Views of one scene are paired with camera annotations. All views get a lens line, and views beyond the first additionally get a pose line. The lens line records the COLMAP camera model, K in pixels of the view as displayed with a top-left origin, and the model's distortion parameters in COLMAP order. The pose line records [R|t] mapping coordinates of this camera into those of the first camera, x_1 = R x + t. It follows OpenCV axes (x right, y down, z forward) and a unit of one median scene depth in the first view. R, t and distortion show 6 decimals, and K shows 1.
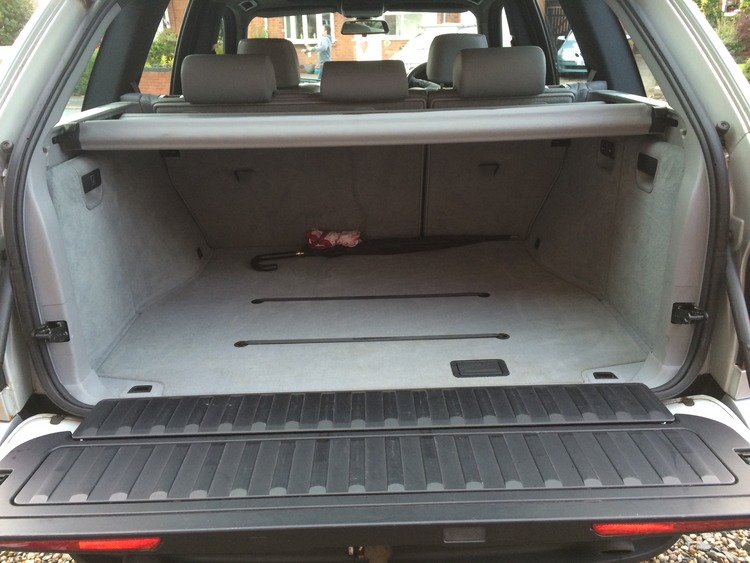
lens RADIAL K [[664.5, 0, 375.0], [0, 664.5, 281.5], [0, 0, 1]] dist [-0.001308, -0.008998]
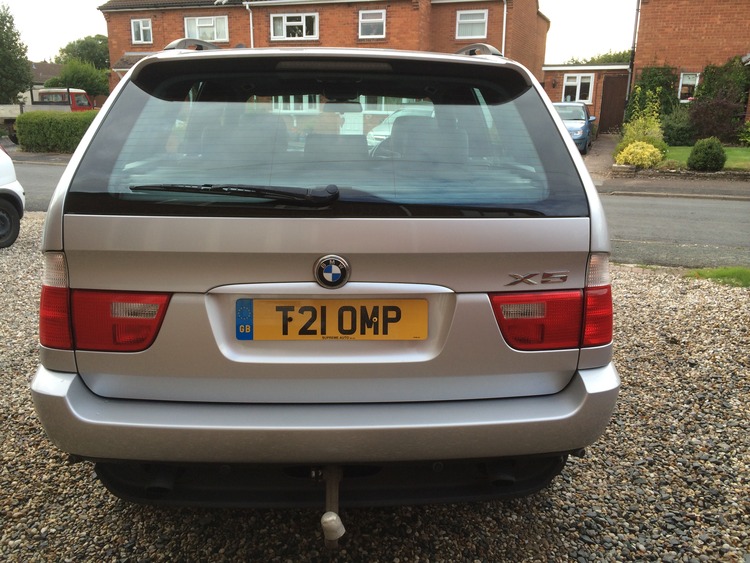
lens RADIAL K [[664.5, 0, 375.0], [0, 664.5, 281.5], [0, 0, 1]] dist [-0.001308, -0.008998]
pose [[0.999107, 0.028941, 0.030790, 0.008977], [-0.025776, 0.994788, -0.098649, 0.030409], [-0.033485, 0.097768, 0.994646, -0.101079]]
